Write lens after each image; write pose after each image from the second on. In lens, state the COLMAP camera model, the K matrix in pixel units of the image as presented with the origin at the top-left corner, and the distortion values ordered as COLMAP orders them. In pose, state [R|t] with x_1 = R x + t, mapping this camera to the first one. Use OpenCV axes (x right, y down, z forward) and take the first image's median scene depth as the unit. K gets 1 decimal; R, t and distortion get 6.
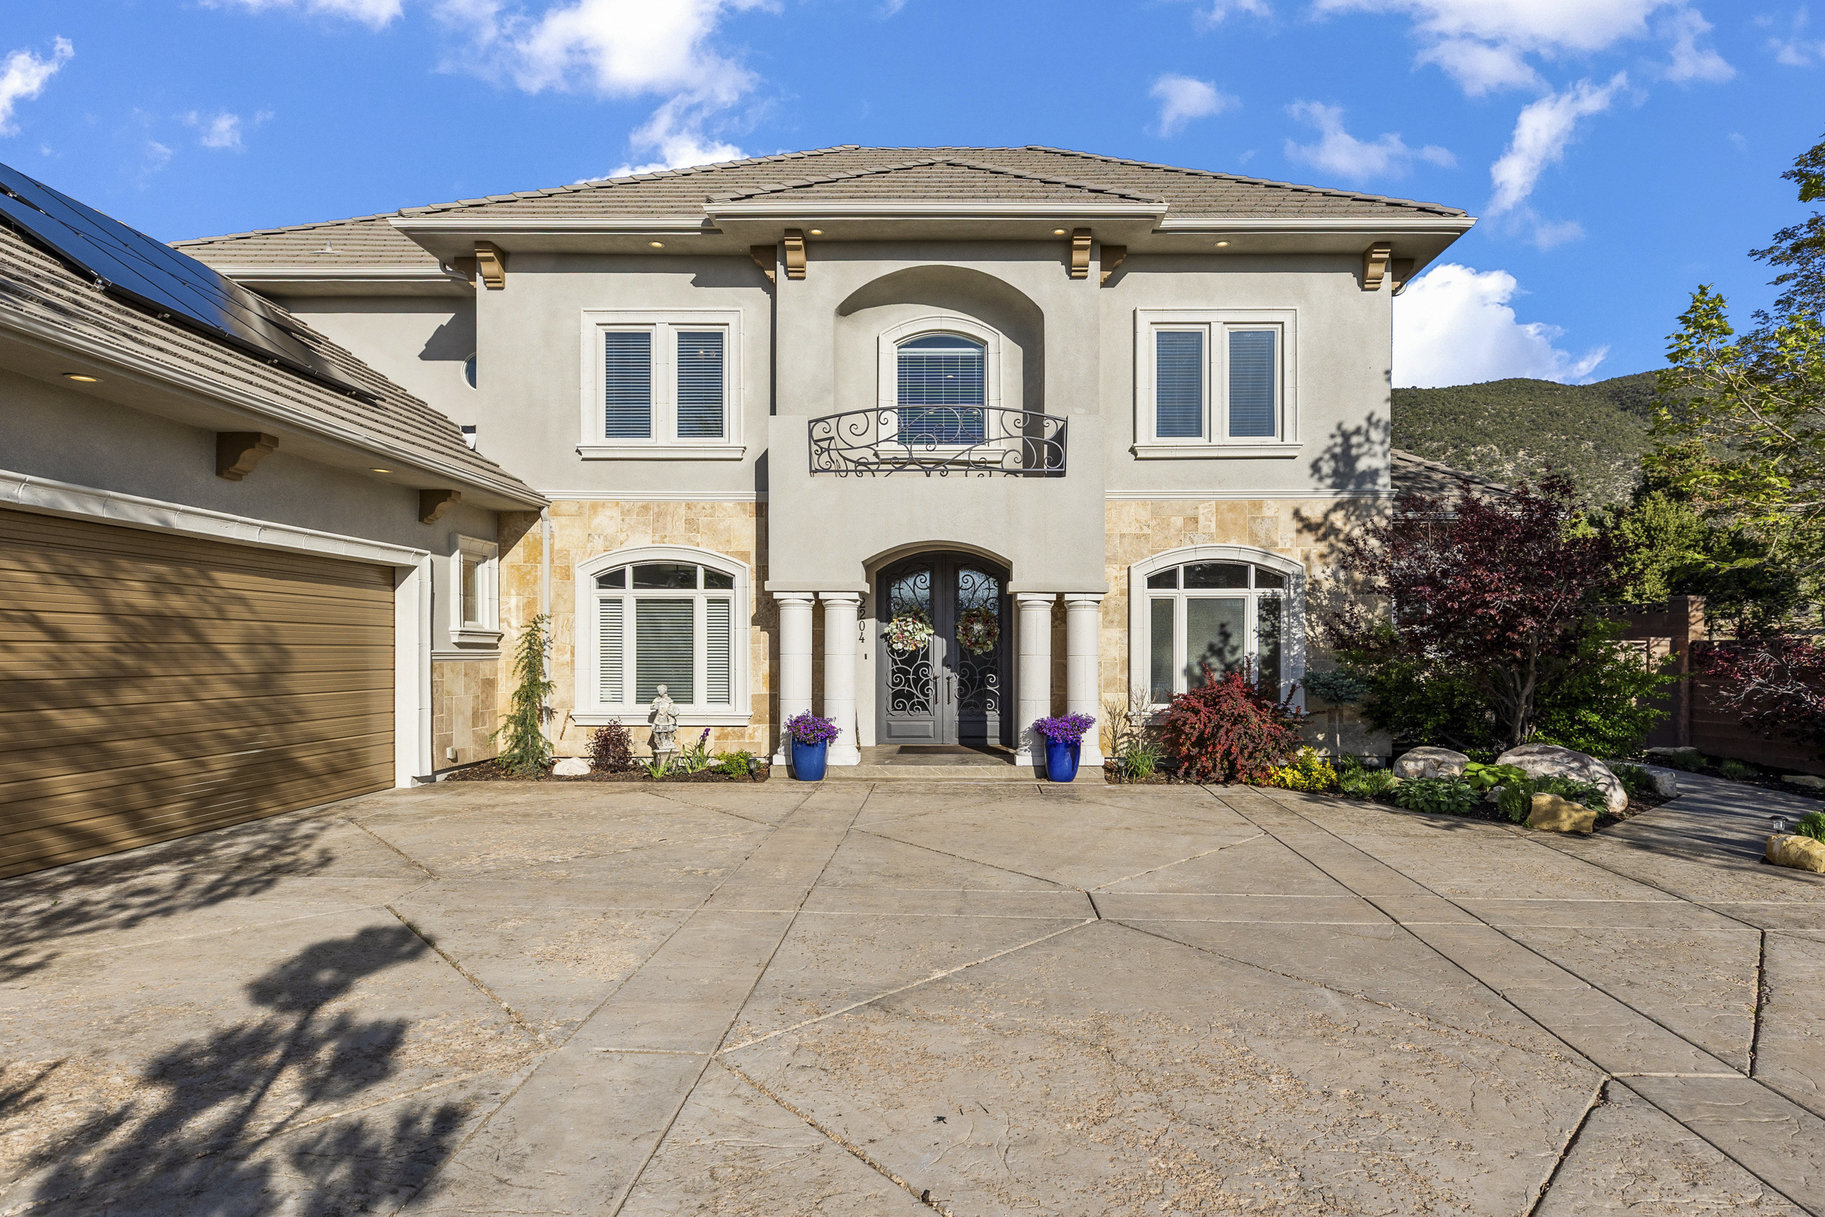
lens RADIAL K [[993.4, 0, 1001.7], [0, 993.4, 649.6], [0, 0, 1]] dist [0.000863, -0.000296]
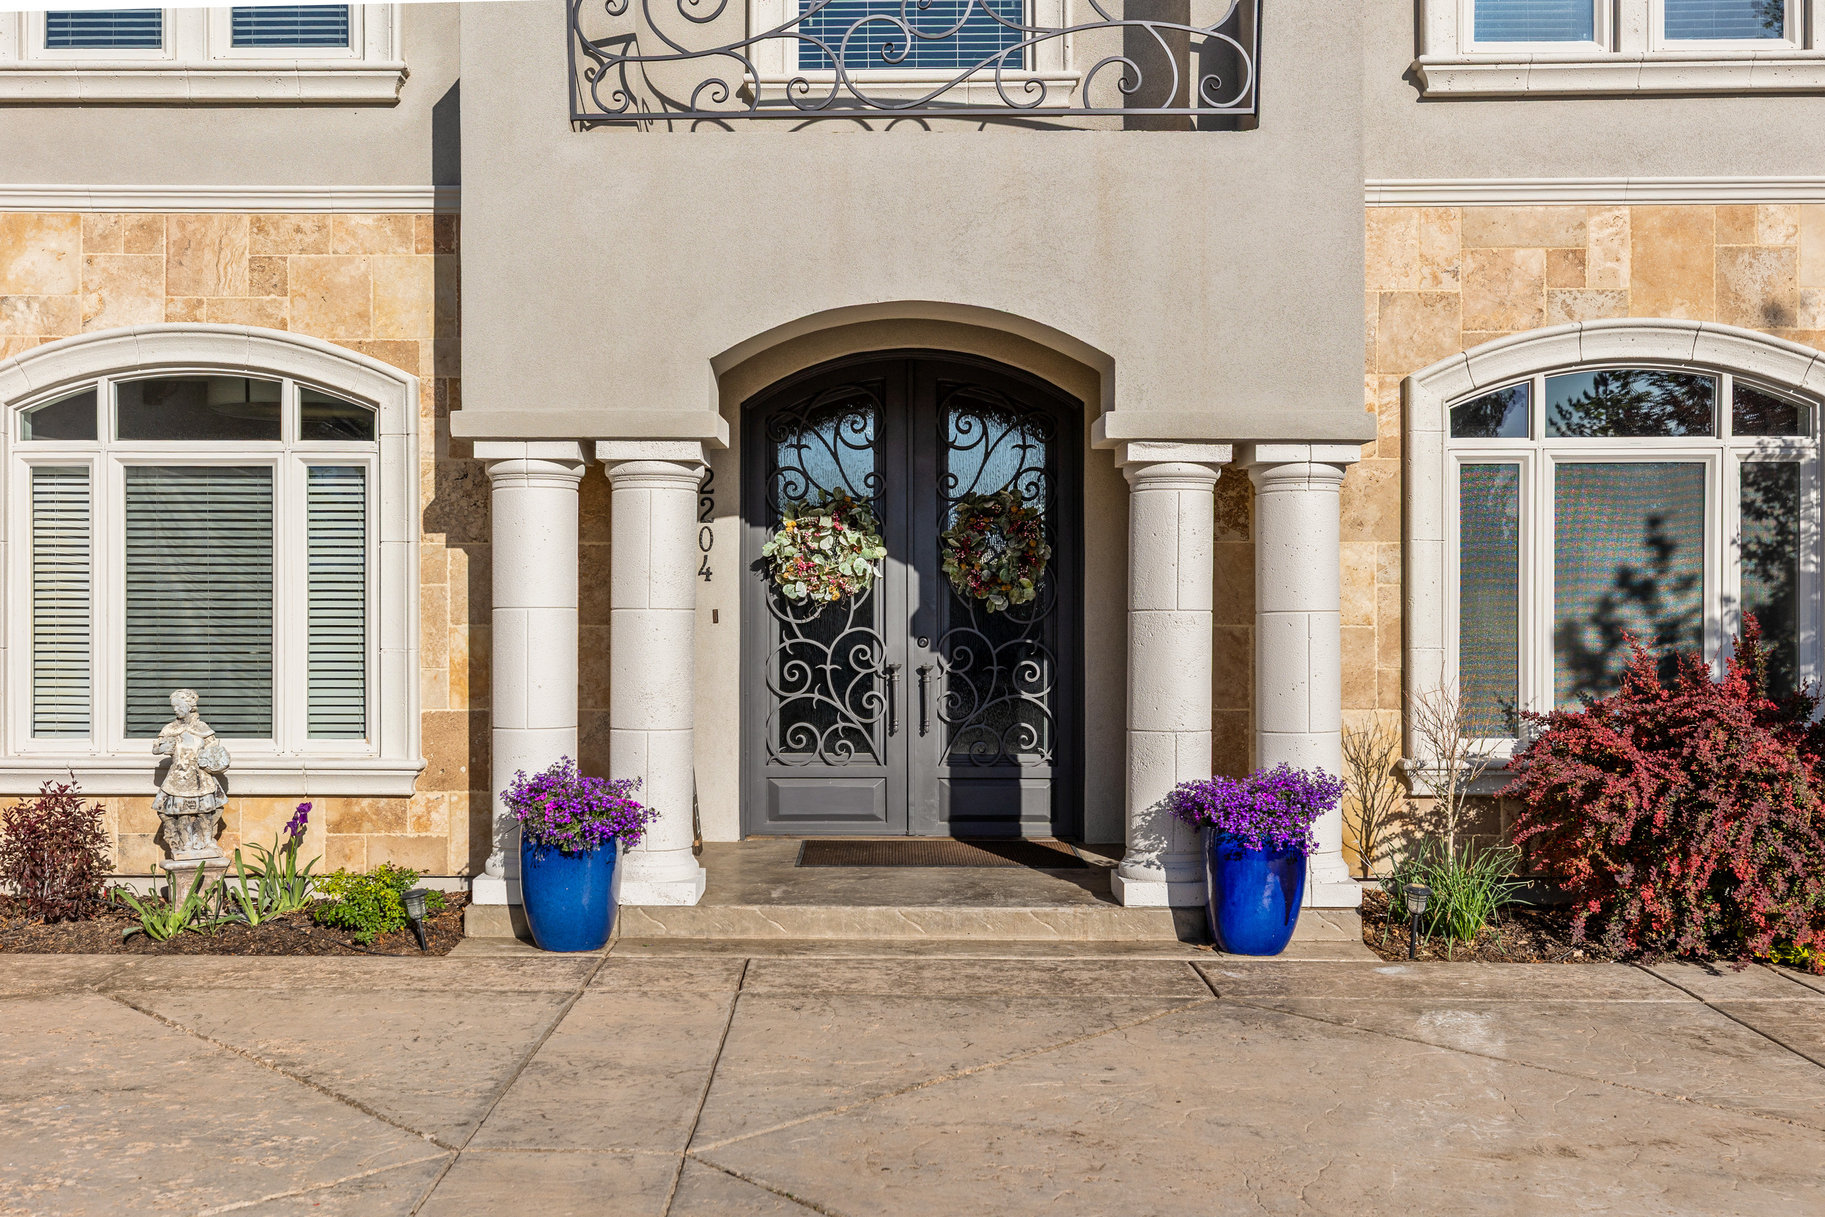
lens RADIAL K [[1825.8, 0, 912.5], [0, 1825.8, 608.5], [0, 0, 1]] dist [-0.005778, 0.007978]
pose [[0.999859, -0.001068, -0.016743, -0.050259], [0.001027, 0.999997, -0.002430, 0.006357], [0.016746, 0.002412, 0.999857, 0.297333]]
